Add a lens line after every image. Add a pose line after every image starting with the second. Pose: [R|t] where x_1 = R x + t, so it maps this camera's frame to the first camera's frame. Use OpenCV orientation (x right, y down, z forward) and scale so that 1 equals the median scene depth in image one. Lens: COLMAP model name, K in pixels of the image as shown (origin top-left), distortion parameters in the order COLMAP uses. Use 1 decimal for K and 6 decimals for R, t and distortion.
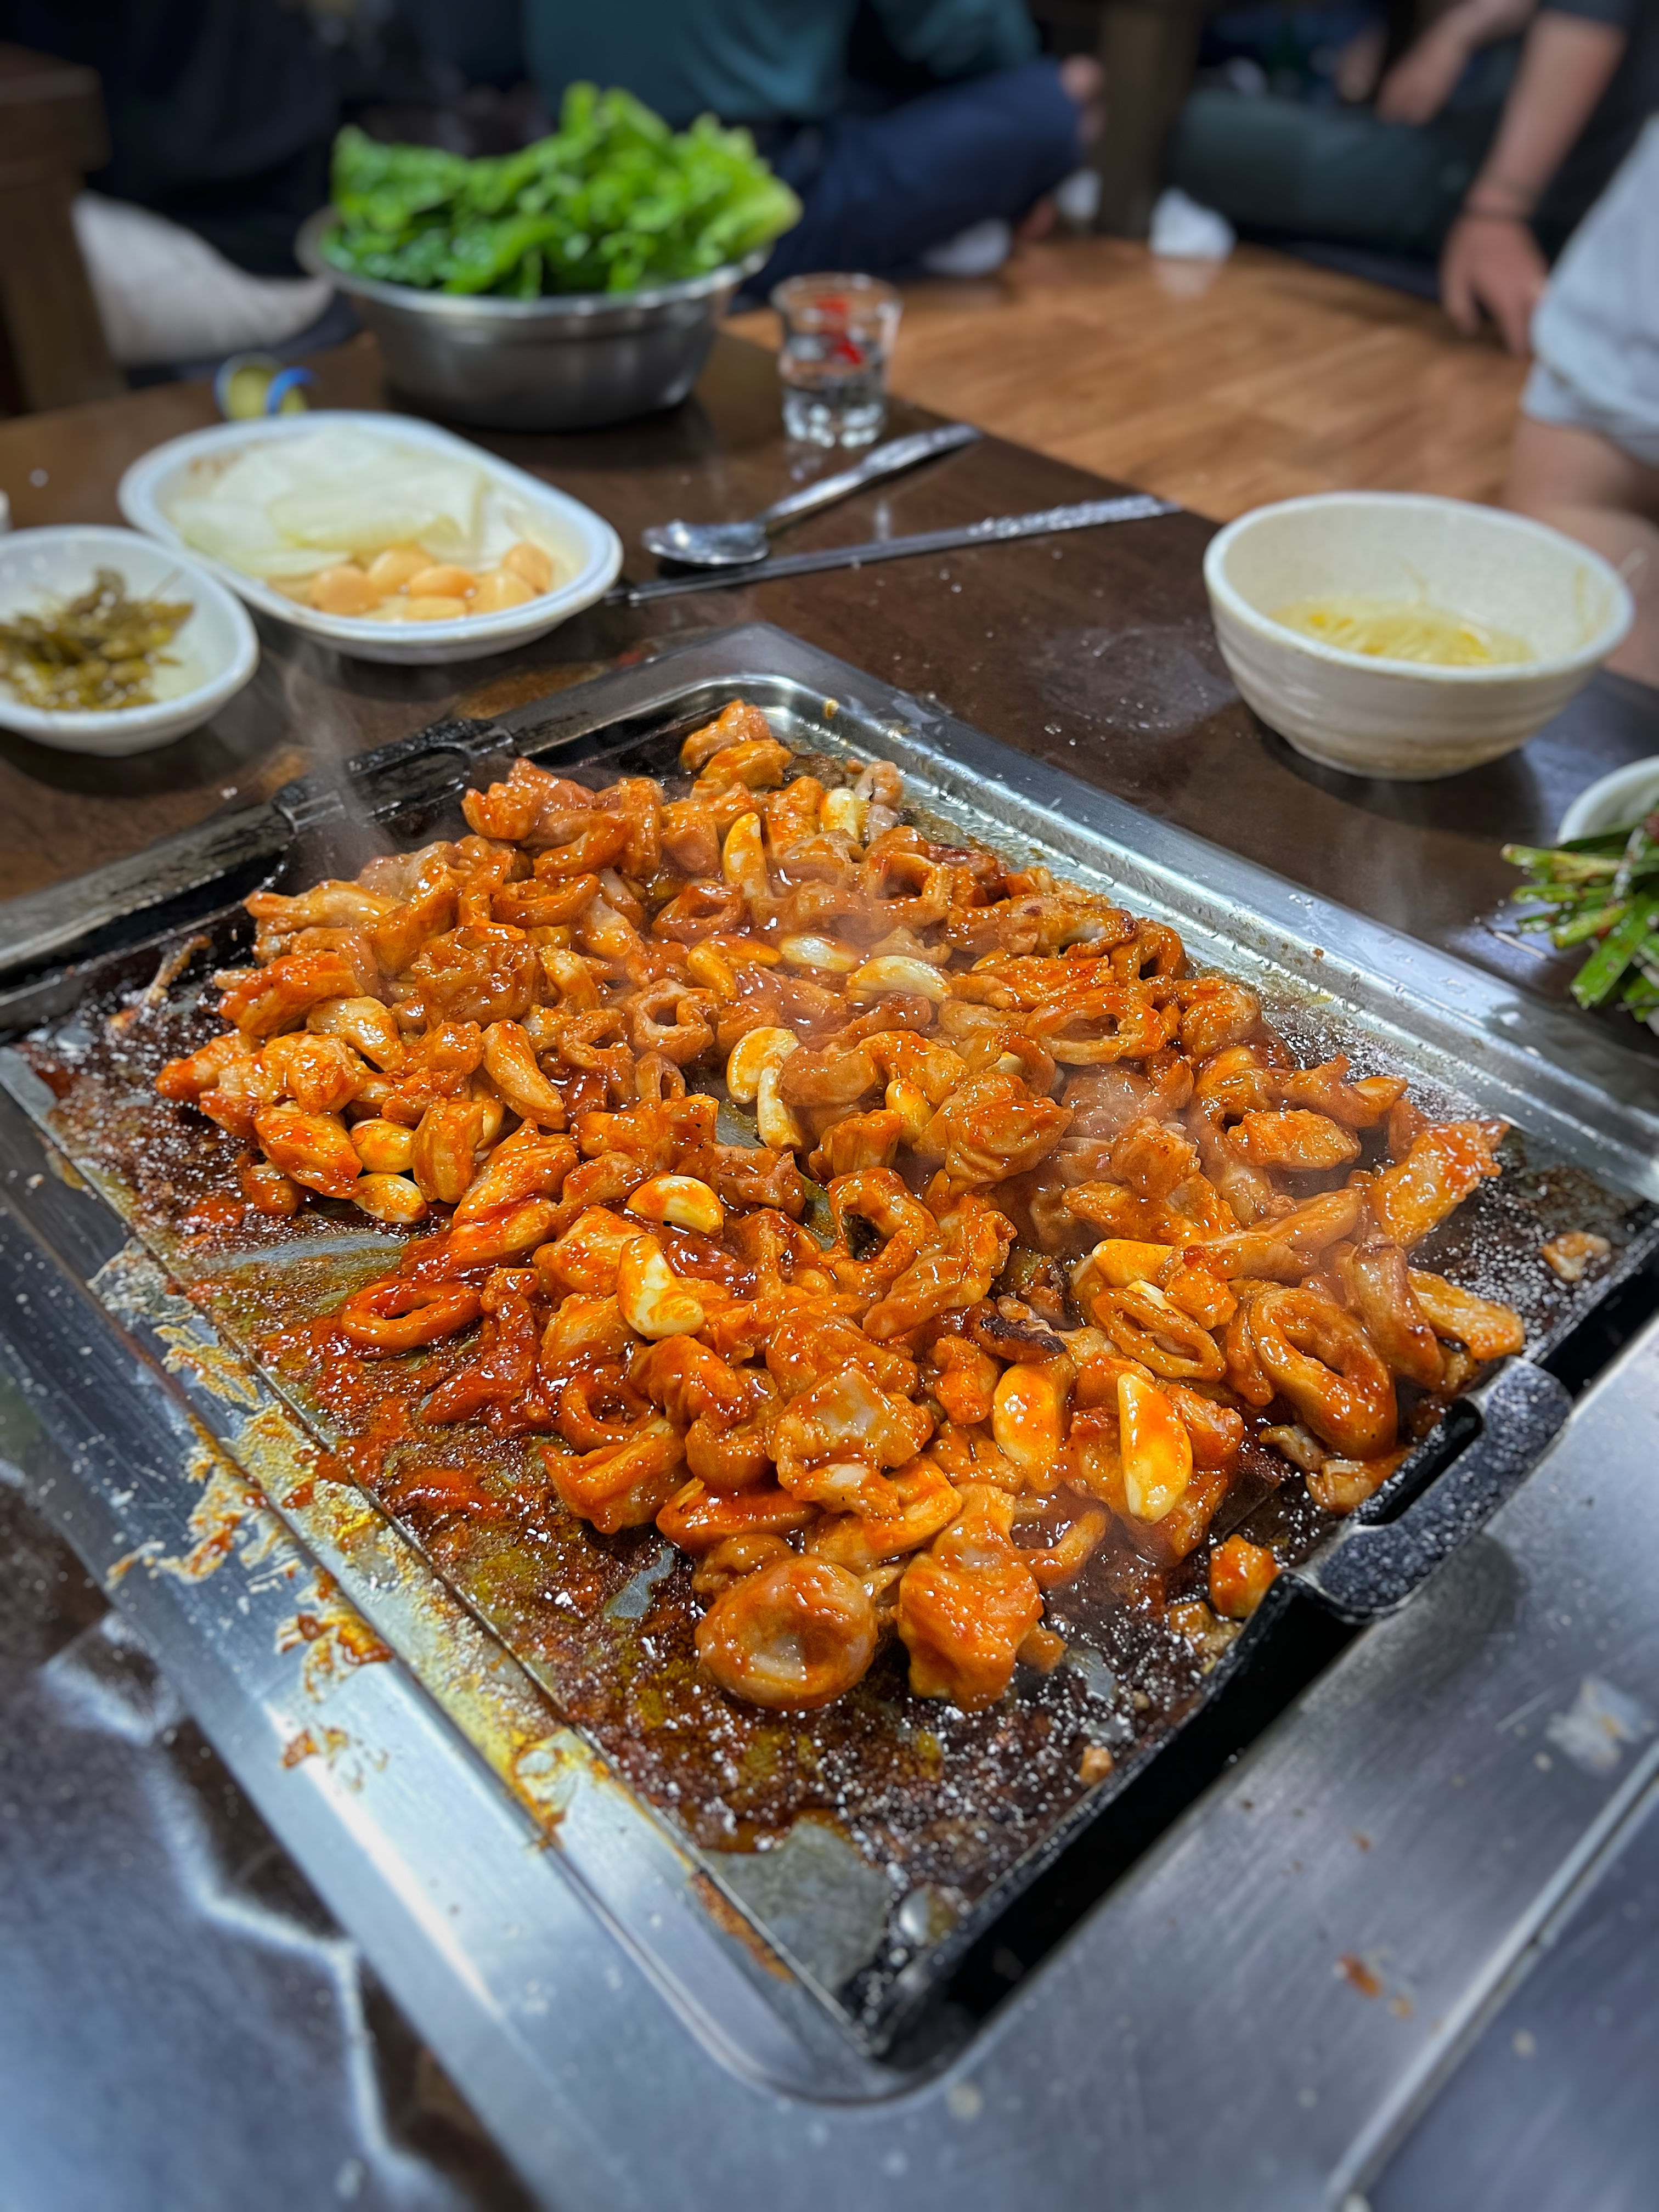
lens RADIAL K [[1696.3, 0, 834.3], [0, 1696.3, 1121.3], [0, 0, 1]] dist [0.001523, -0.021219]
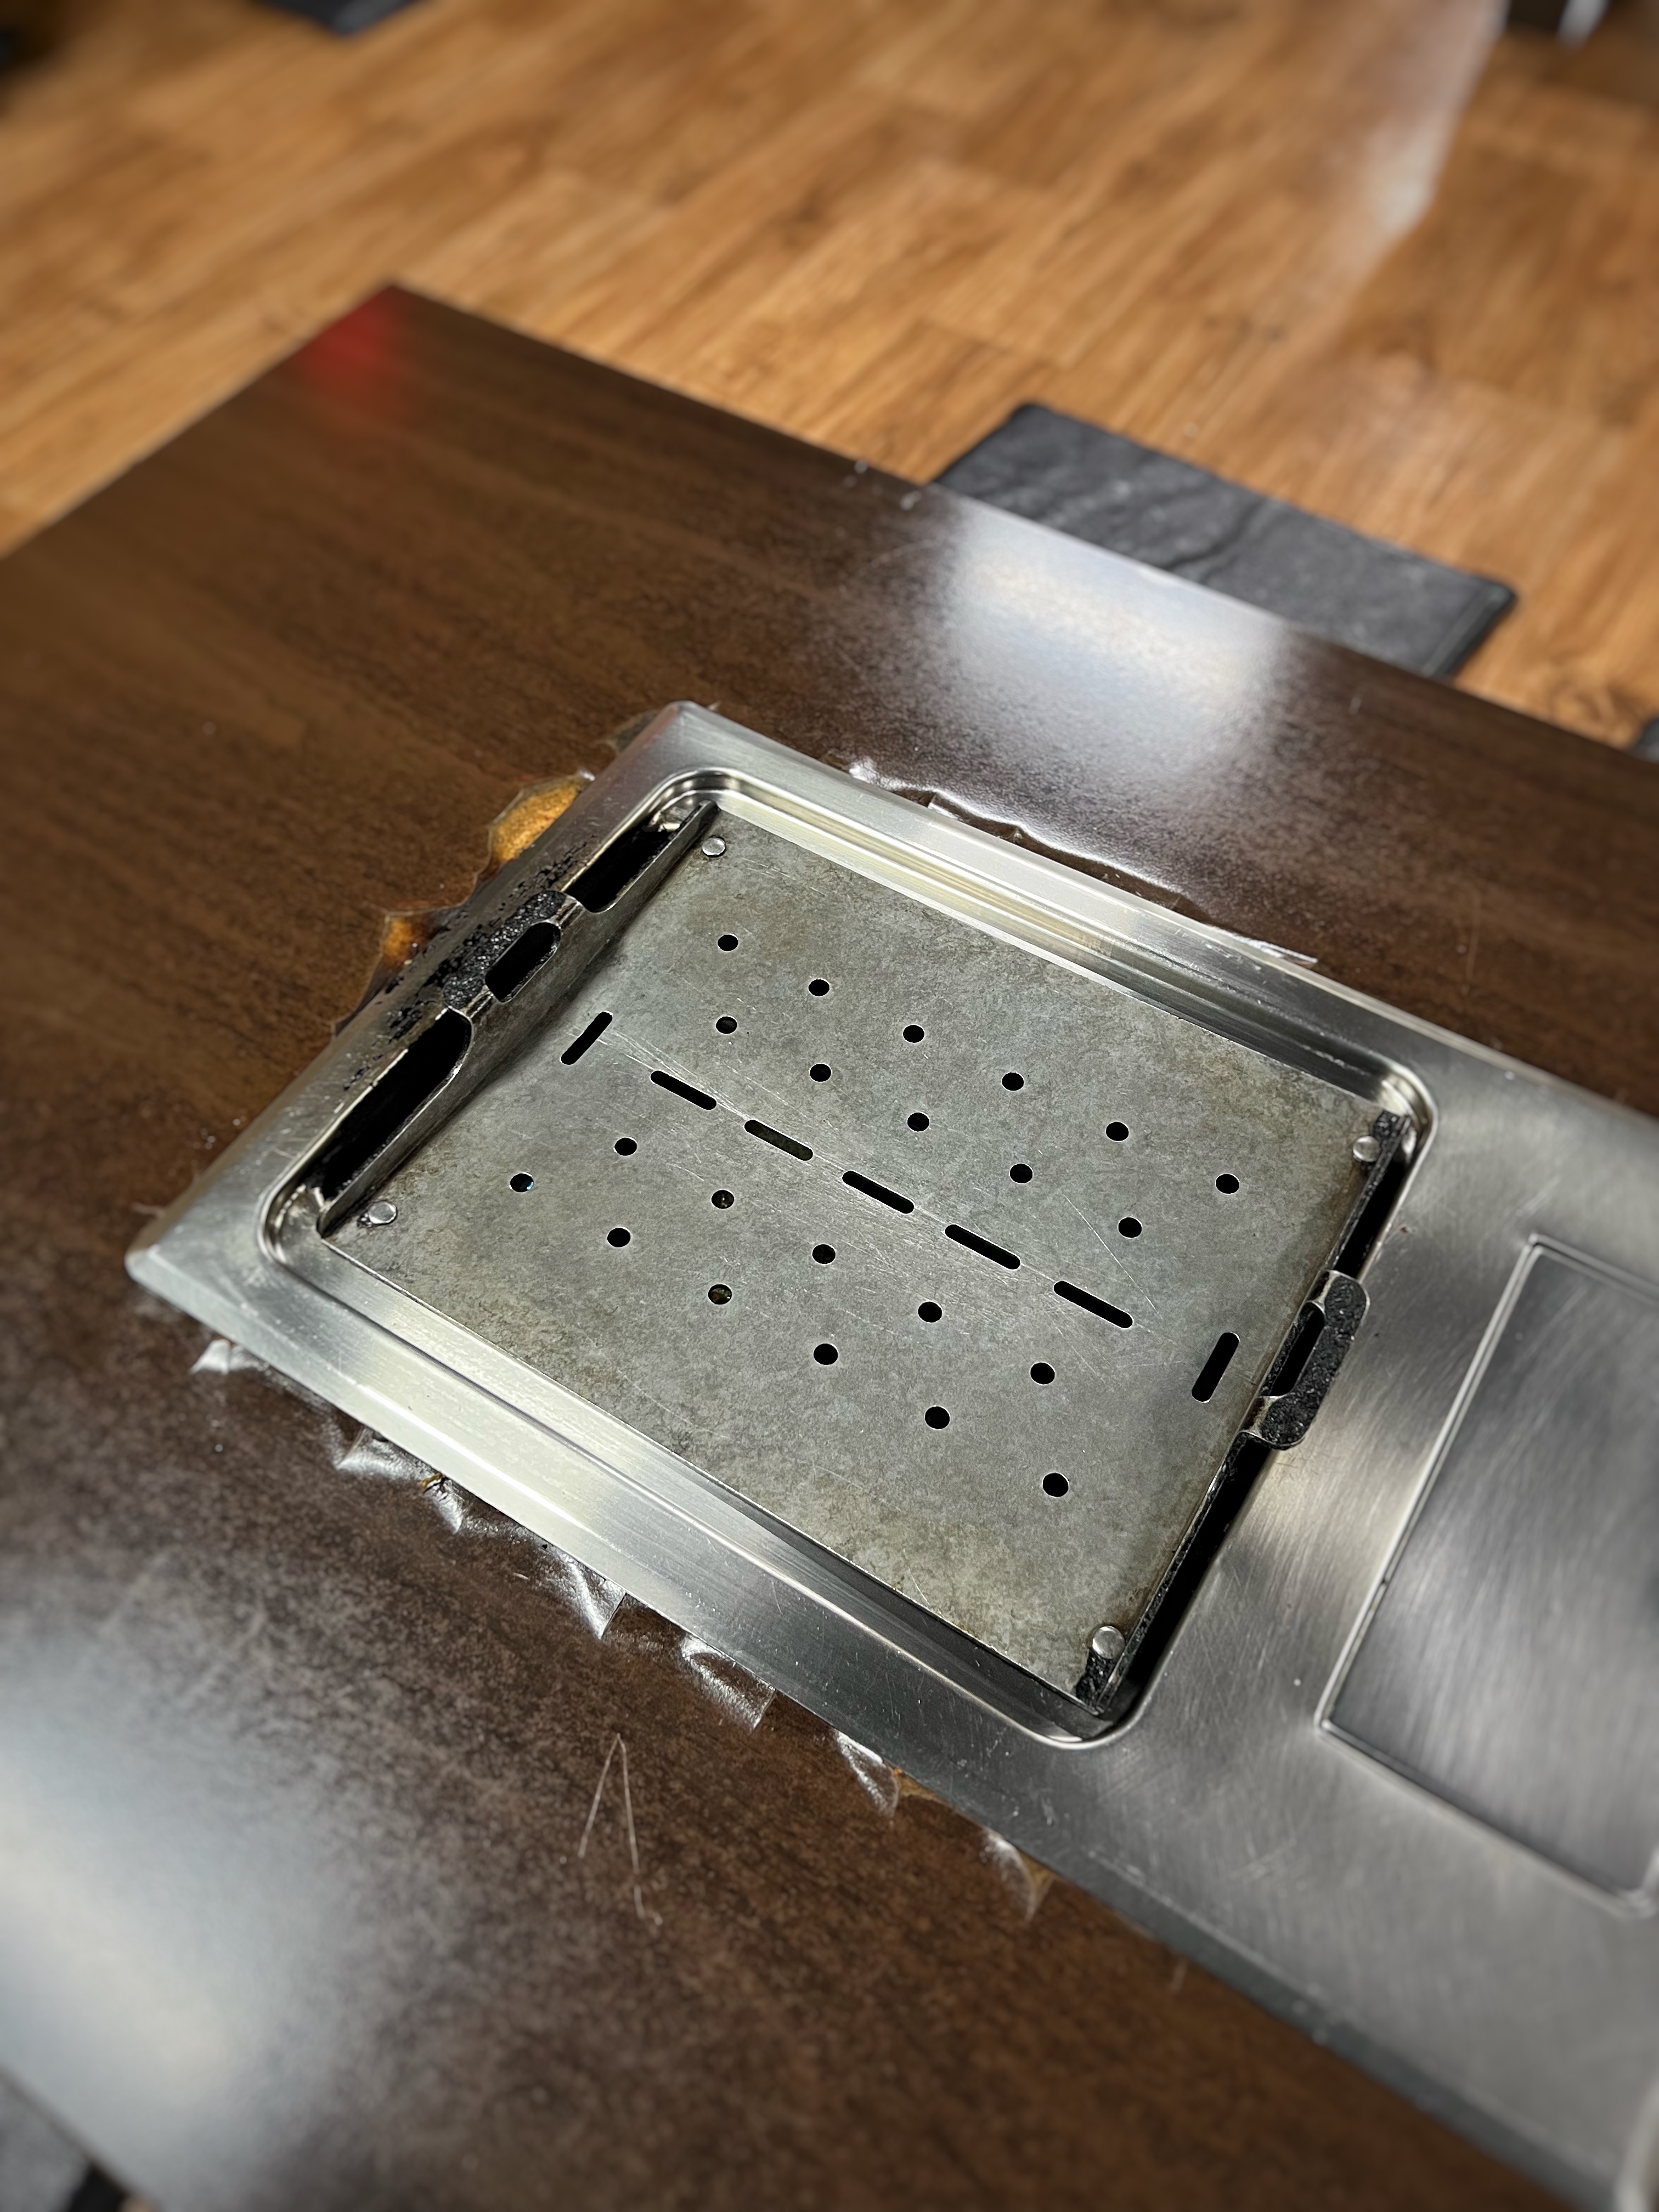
lens RADIAL K [[1696.3, 0, 813.2], [0, 1696.3, 1081.9], [0, 0, 1]] dist [0.001523, -0.021219]
pose [[0.968537, -0.220730, 0.114953, -0.216289], [0.187308, 0.950668, 0.247278, -0.433403], [-0.163863, -0.217966, 0.962102, -0.439897]]
